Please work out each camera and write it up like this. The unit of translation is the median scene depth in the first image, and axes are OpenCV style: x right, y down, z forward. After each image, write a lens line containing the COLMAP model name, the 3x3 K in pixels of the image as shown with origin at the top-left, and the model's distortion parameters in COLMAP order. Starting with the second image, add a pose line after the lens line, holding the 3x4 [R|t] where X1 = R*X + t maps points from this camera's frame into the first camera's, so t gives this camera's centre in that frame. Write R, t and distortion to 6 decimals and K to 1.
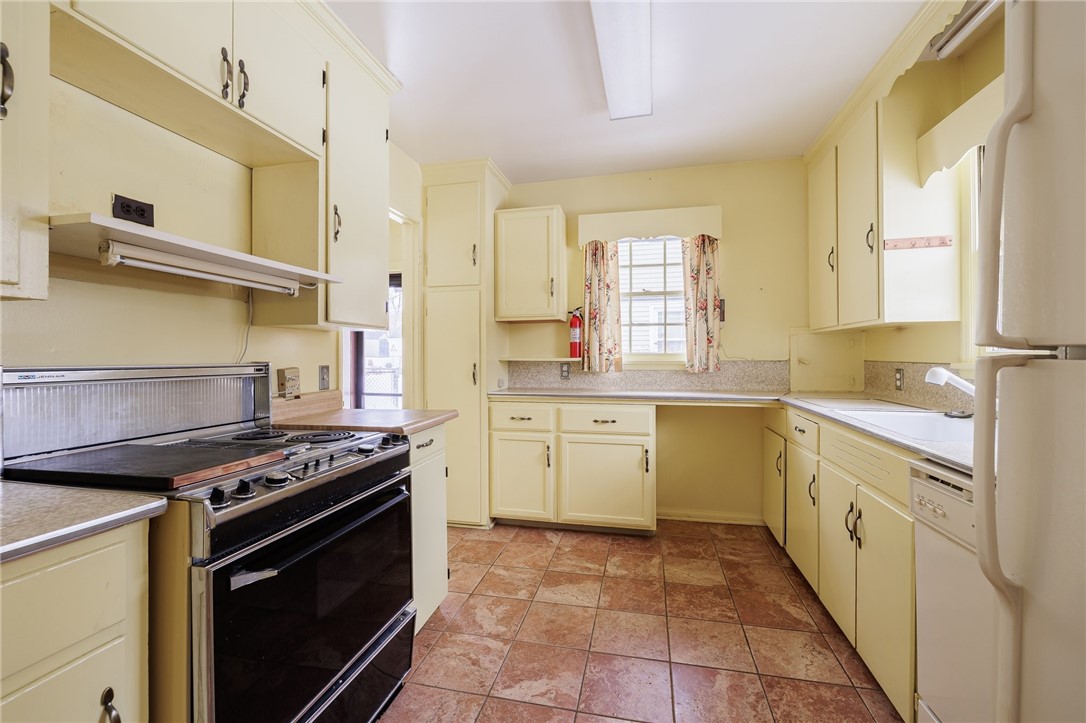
lens RADIAL K [[454.9, 0, 537.4], [0, 454.9, 353.0], [0, 0, 1]] dist [-0.000119, -0.000696]
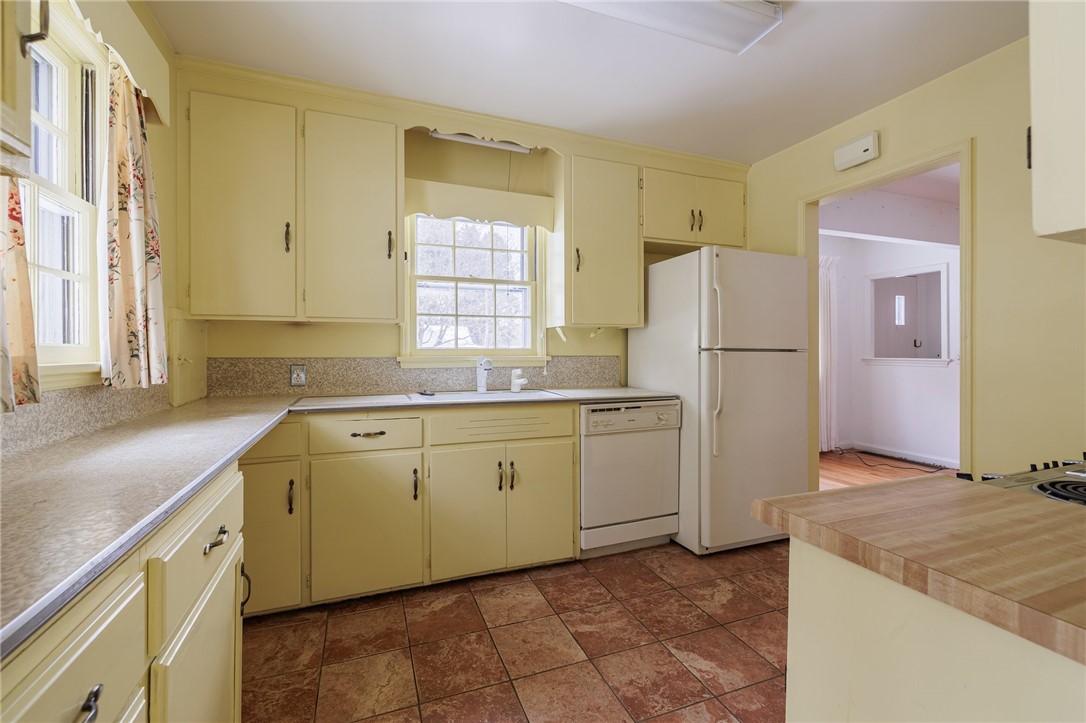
lens RADIAL K [[454.9, 0, 538.3], [0, 454.9, 350.2], [0, 0, 1]] dist [-0.000119, -0.000696]
pose [[-0.562948, 0.001934, 0.826490, -0.396317], [-0.003465, 0.999983, -0.004701, 0.008768], [-0.826485, -0.005510, -0.562932, 1.408805]]
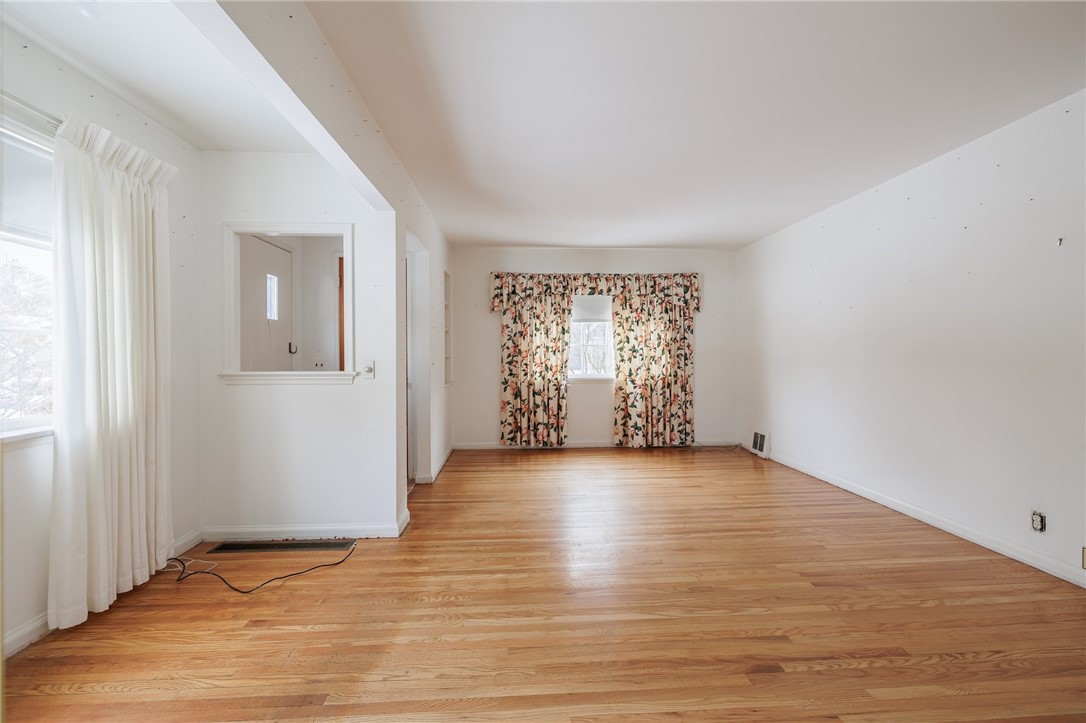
lens RADIAL K [[454.9, 0, 540.6], [0, 454.9, 355.2], [0, 0, 1]] dist [-0.000119, -0.000696]
pose [[-0.956476, 0.004073, -0.291781, 0.160484], [0.006273, 0.999959, -0.006606, -0.004827], [0.291742, -0.008149, -0.956462, 0.079209]]
